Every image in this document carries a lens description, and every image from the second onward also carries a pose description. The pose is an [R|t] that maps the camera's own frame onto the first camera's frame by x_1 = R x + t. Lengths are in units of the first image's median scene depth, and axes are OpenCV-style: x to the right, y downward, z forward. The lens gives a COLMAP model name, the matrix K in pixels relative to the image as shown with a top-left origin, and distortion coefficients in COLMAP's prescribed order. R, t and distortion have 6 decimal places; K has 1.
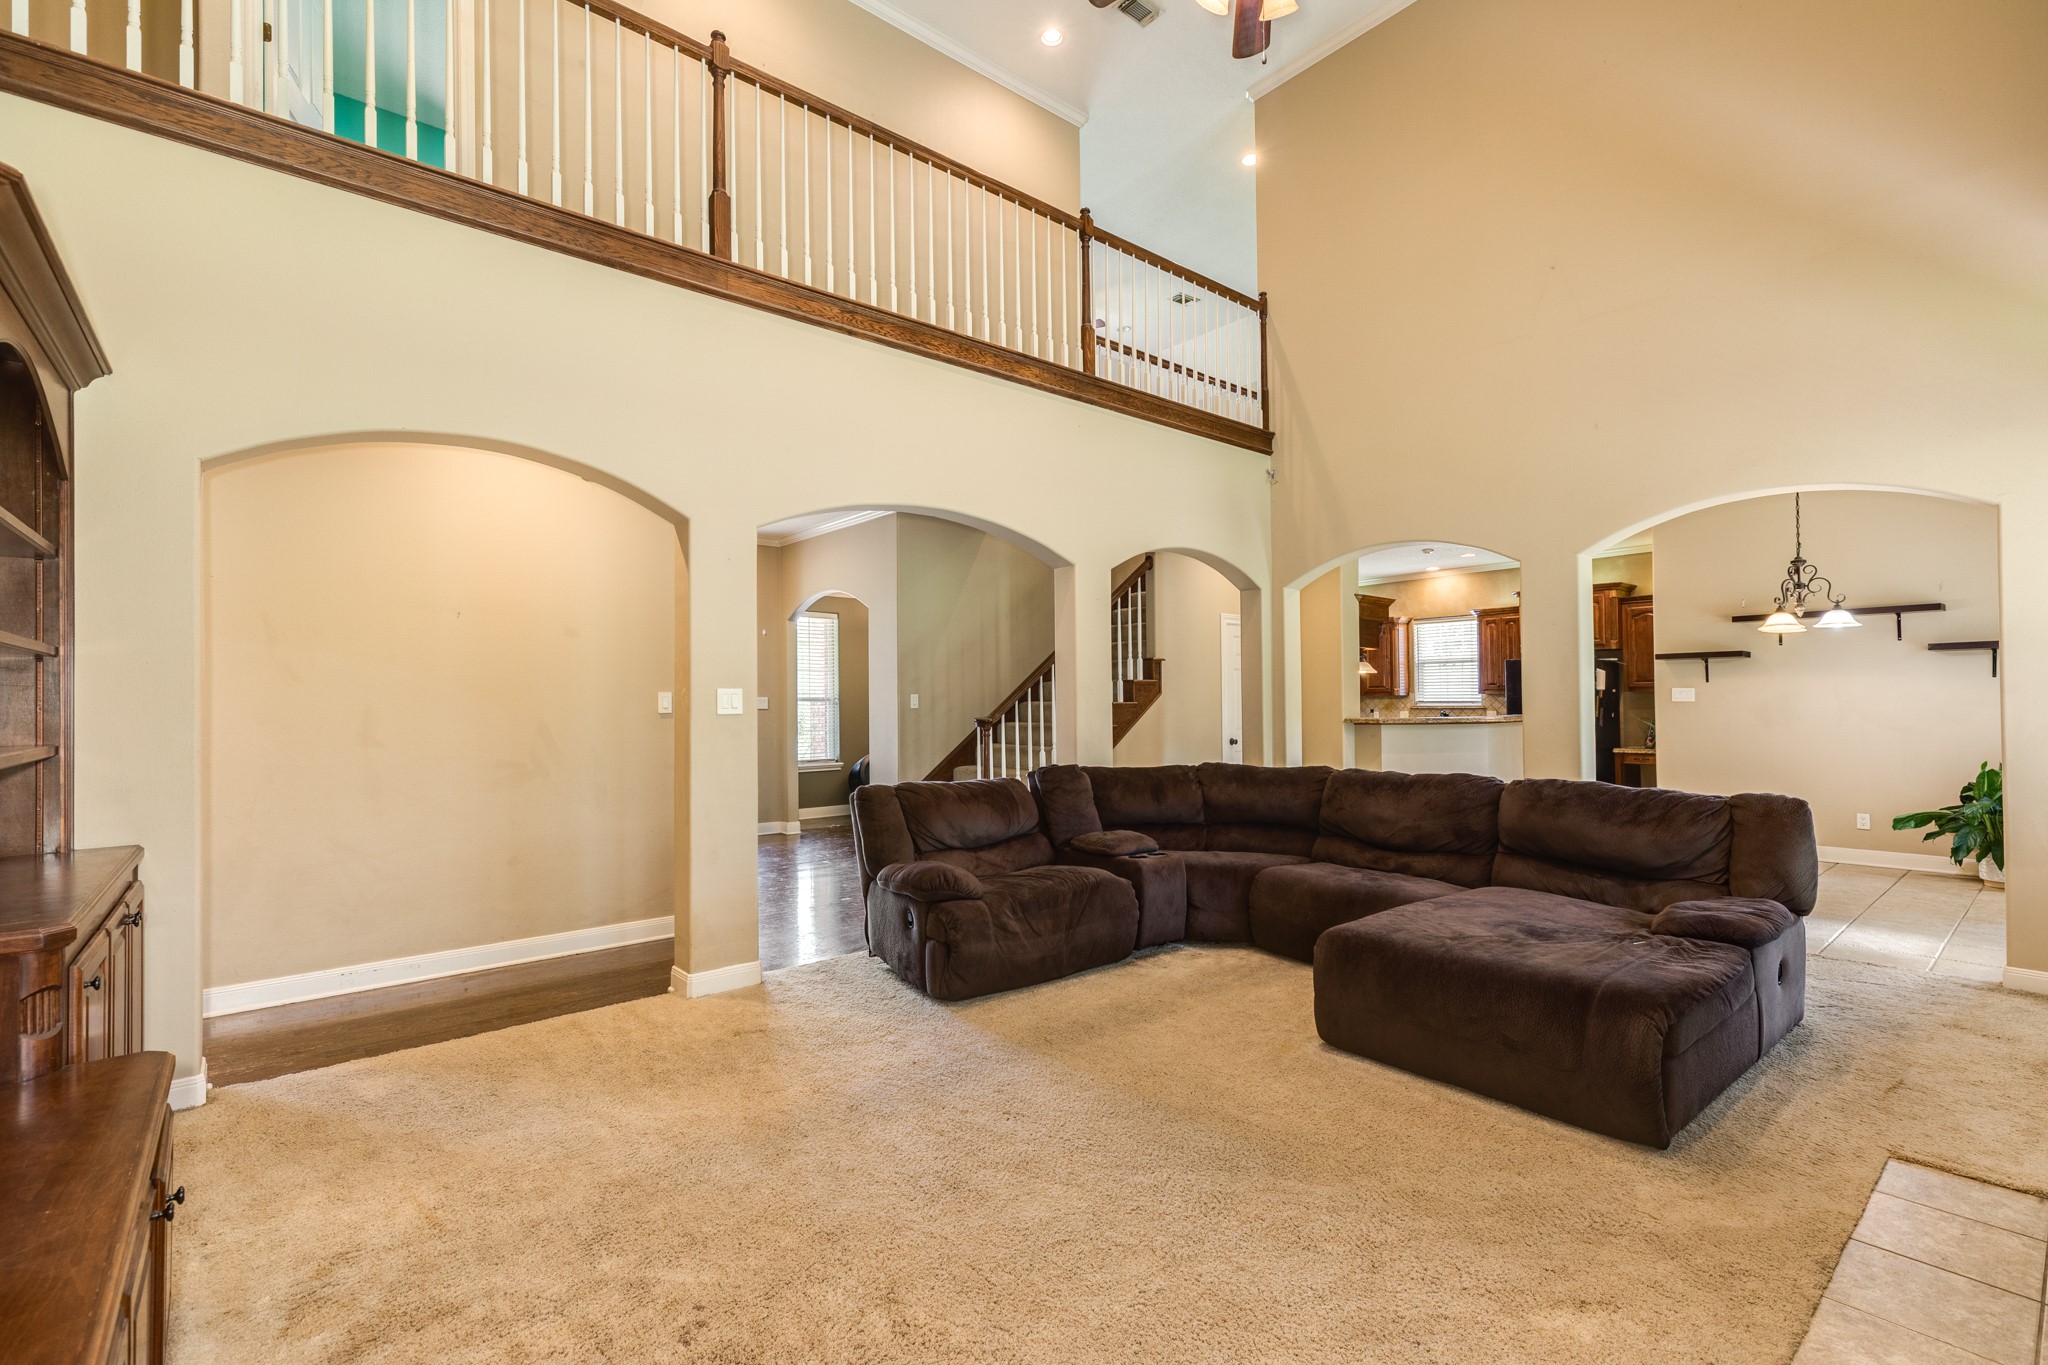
lens RADIAL K [[917.8, 0, 1013.9], [0, 917.8, 695.5], [0, 0, 1]] dist [0.005954, 0.000419]
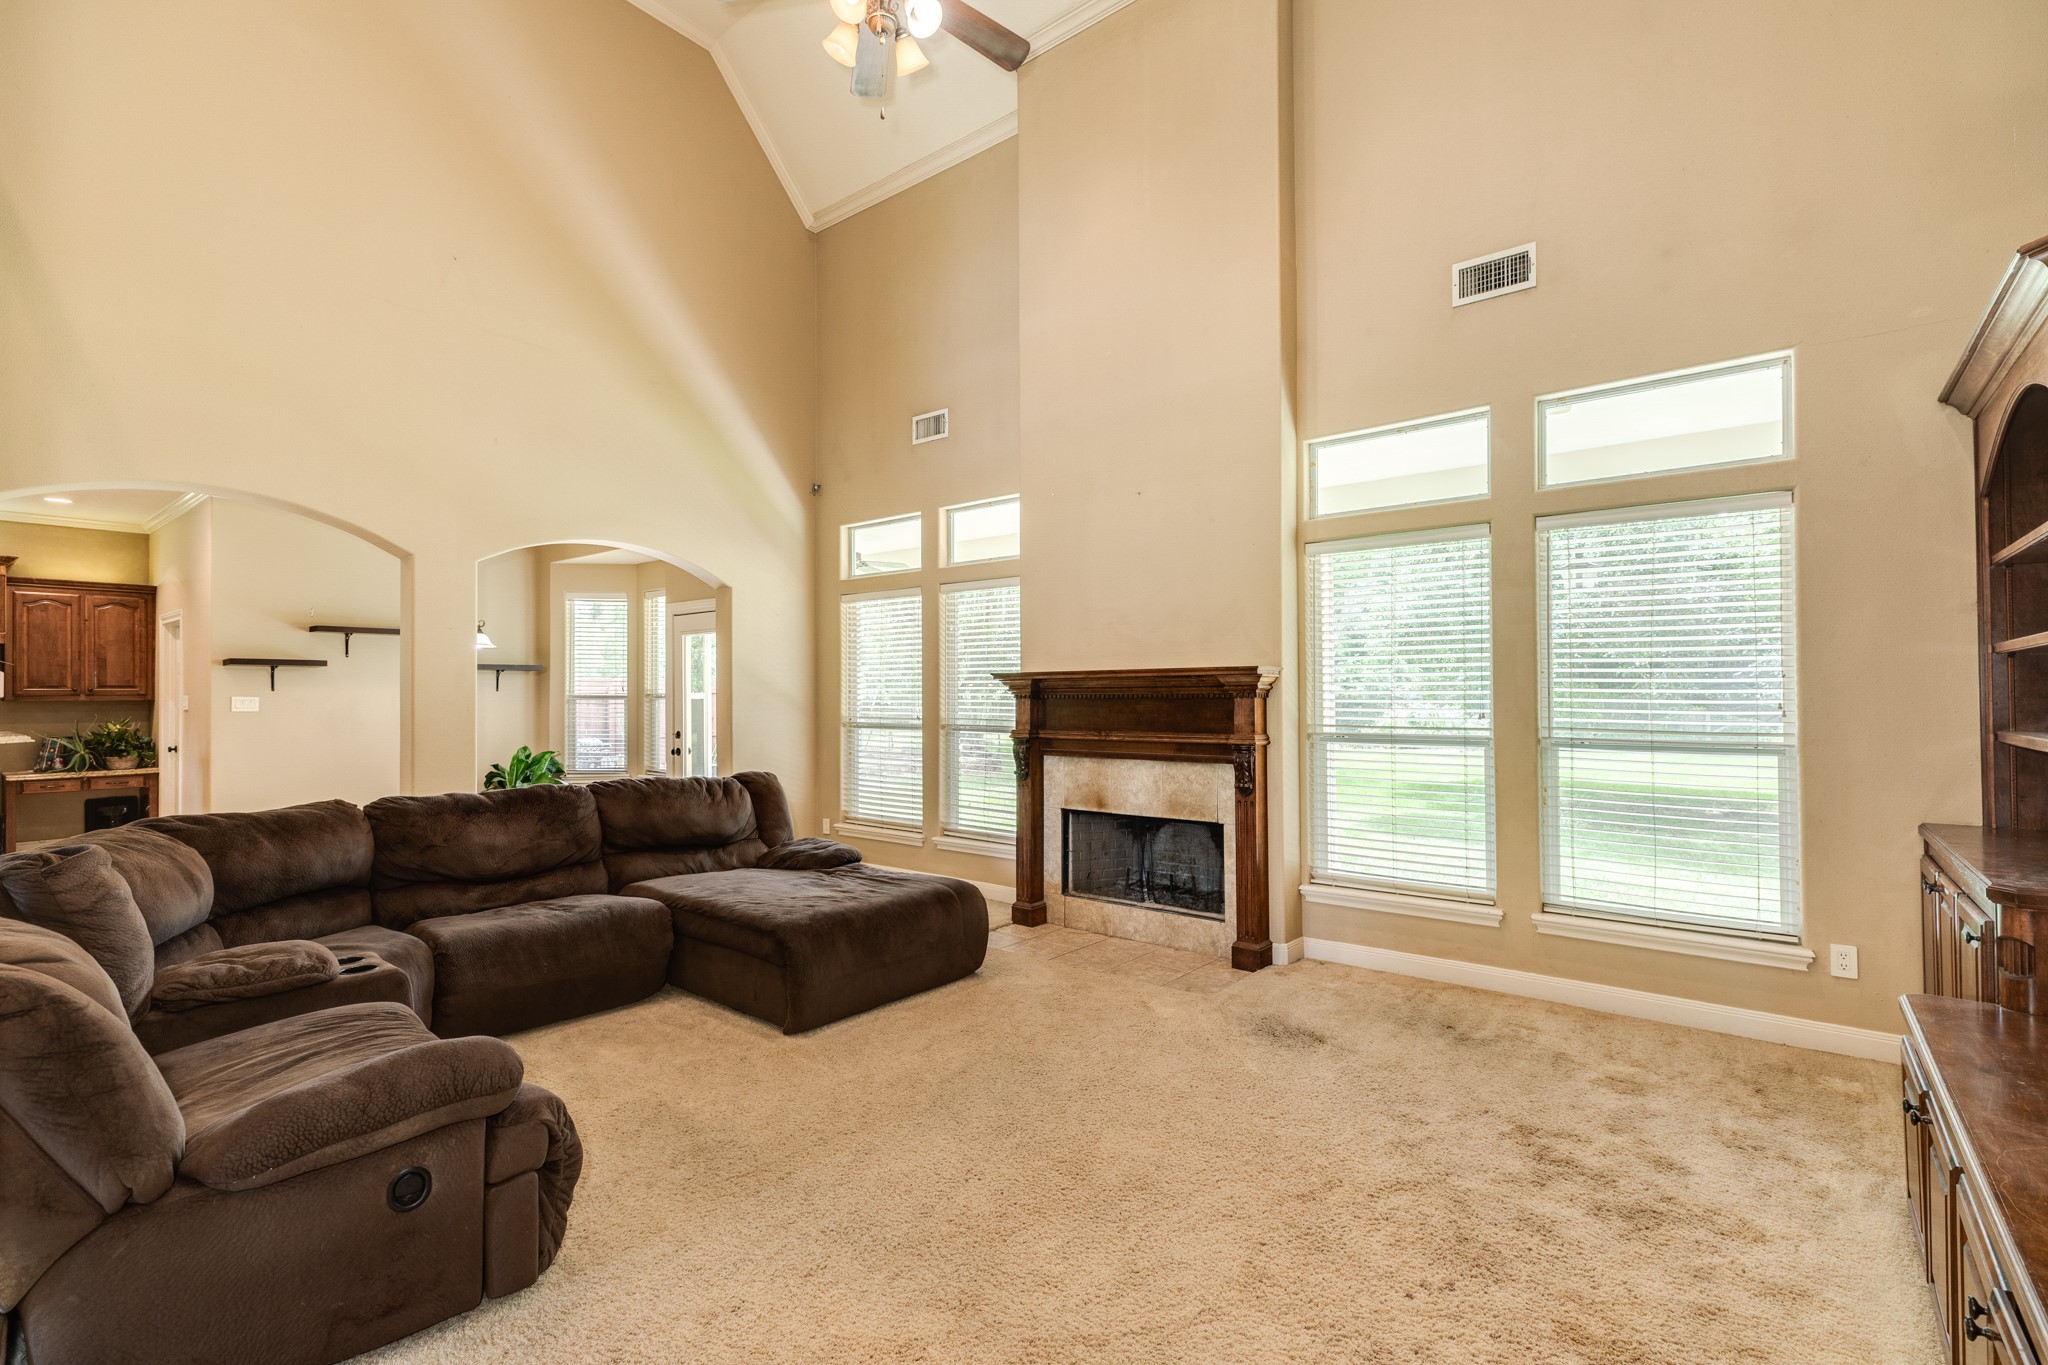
lens RADIAL K [[917.8, 0, 1010.3], [0, 917.8, 682.5], [0, 0, 1]] dist [0.005954, 0.000419]
pose [[-0.190161, 0.025010, 0.981434, -0.541696], [-0.002867, 0.999657, -0.026030, 0.000330], [-0.981749, -0.007763, -0.190024, 0.687838]]
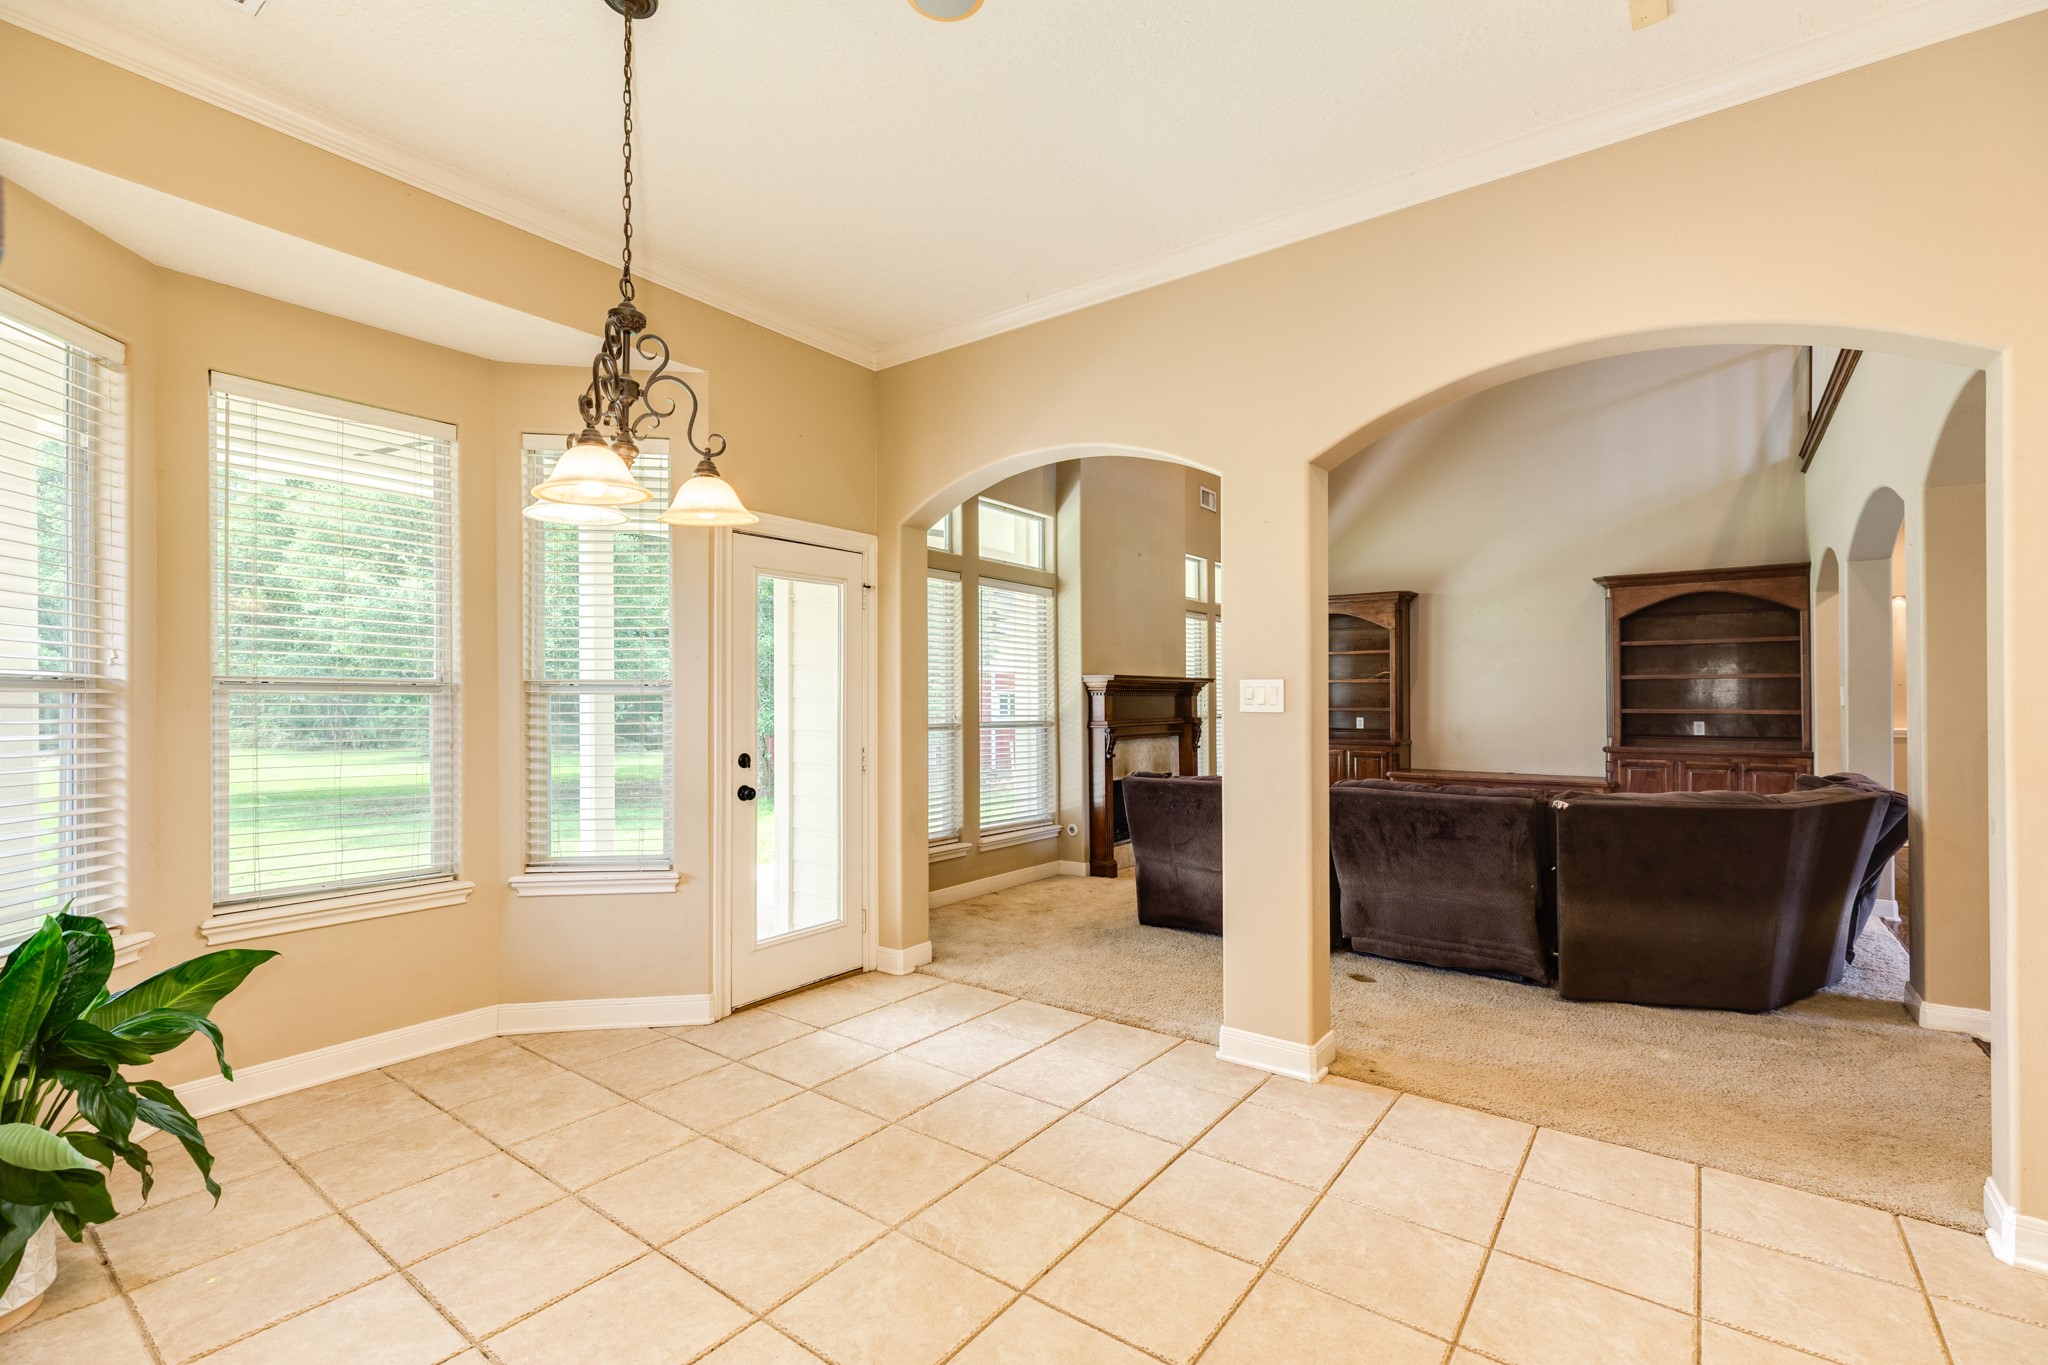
lens RADIAL K [[917.8, 0, 1018.1], [0, 917.8, 686.8], [0, 0, 1]] dist [0.005954, 0.000419]
pose [[-0.972722, 0.006637, -0.231880, 1.098178], [0.011141, 0.999774, -0.018120, -0.000003], [0.231707, -0.020209, -0.972576, 1.857921]]
